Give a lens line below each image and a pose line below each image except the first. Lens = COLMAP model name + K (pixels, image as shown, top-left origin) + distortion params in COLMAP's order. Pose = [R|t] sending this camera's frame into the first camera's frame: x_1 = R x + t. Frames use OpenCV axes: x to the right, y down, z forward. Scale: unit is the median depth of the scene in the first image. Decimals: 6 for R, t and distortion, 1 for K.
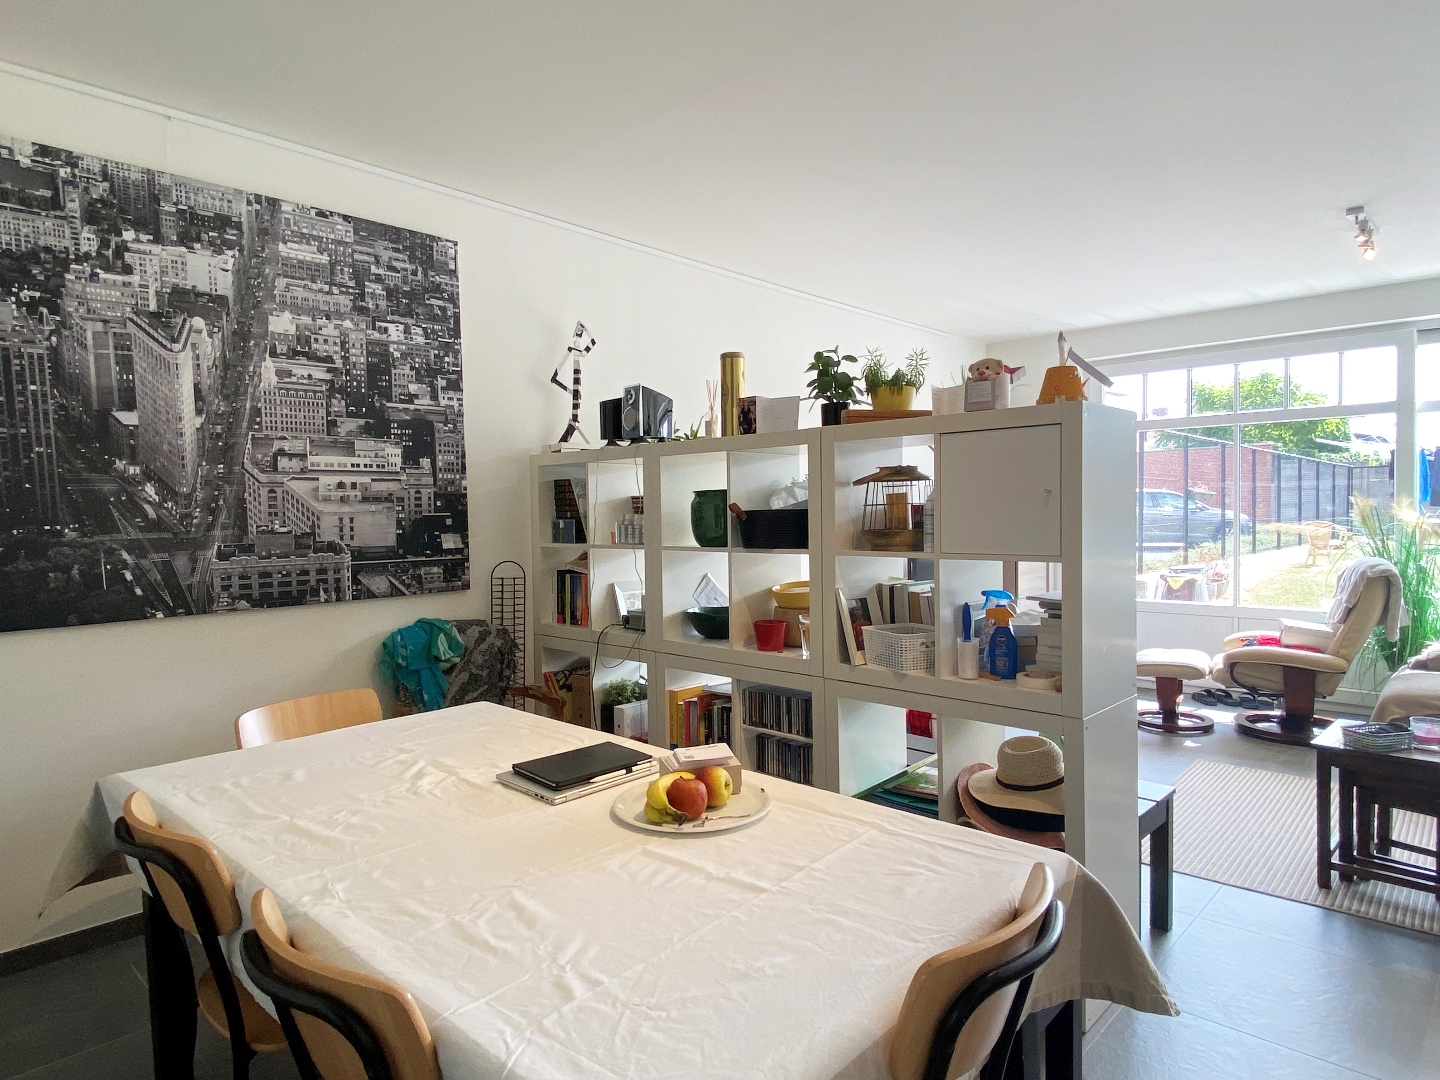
lens RADIAL K [[853.9, 0, 720.2], [0, 853.9, 537.2], [0, 0, 1]] dist [-0.039957, -0.002622]
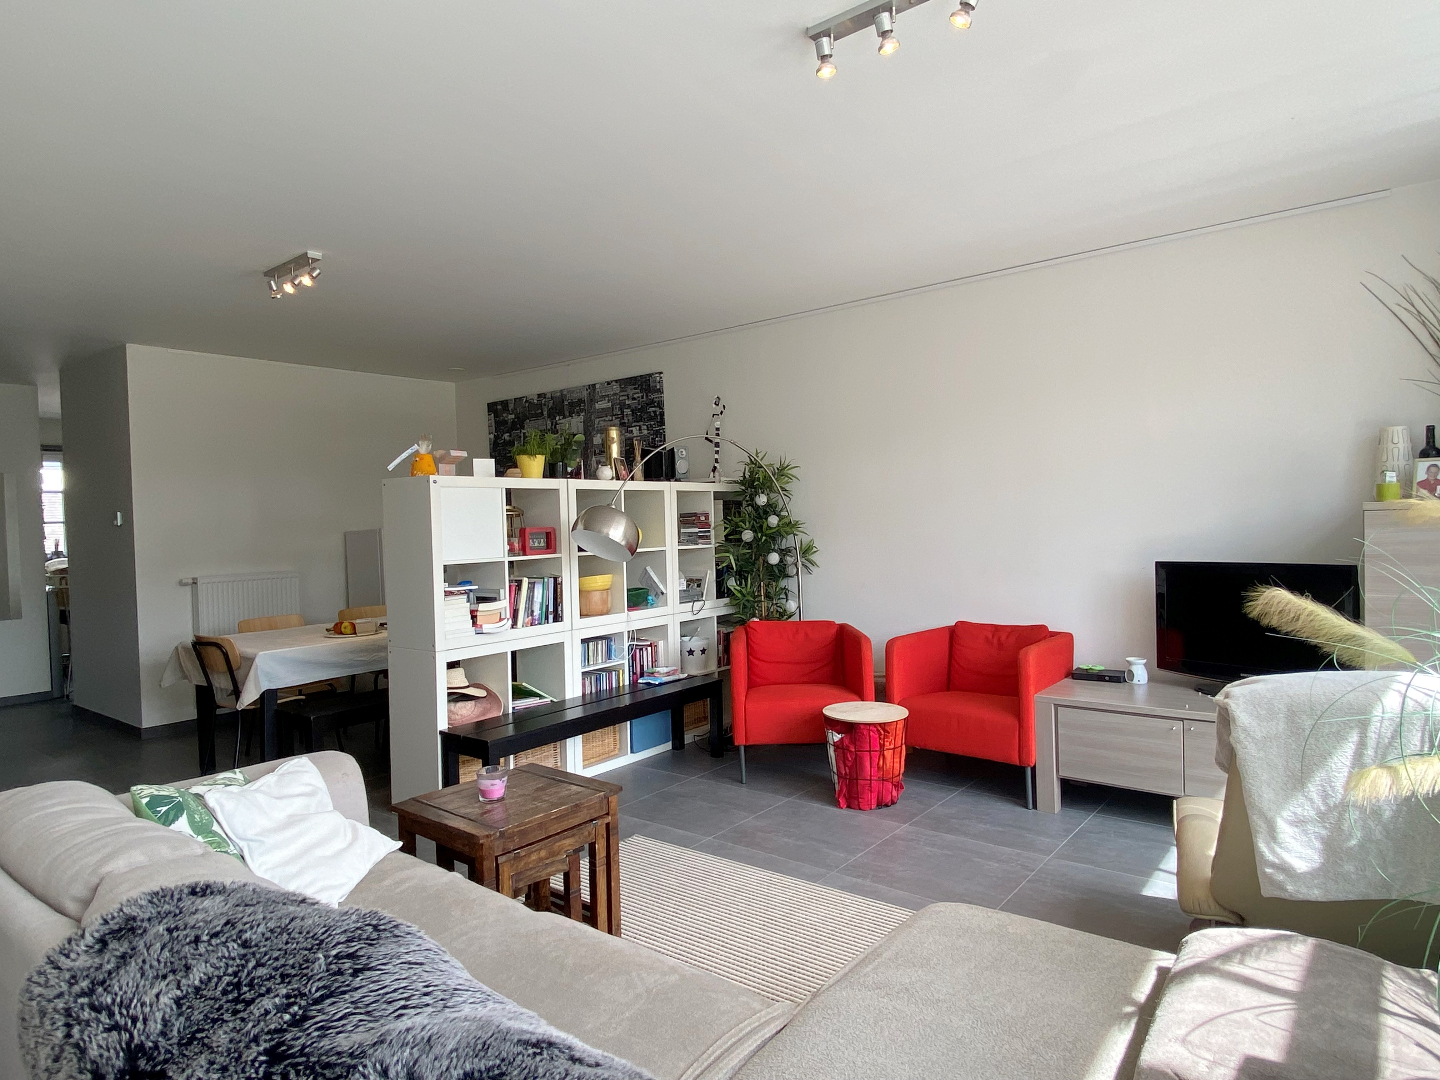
lens RADIAL K [[853.9, 0, 720.1], [0, 853.9, 540.3], [0, 0, 1]] dist [-0.039957, -0.002622]
pose [[0.096853, 0.010776, -0.995240, 1.587822], [-0.006291, 0.999928, 0.010214, -0.015290], [0.995279, 0.005272, 0.096914, 1.017409]]
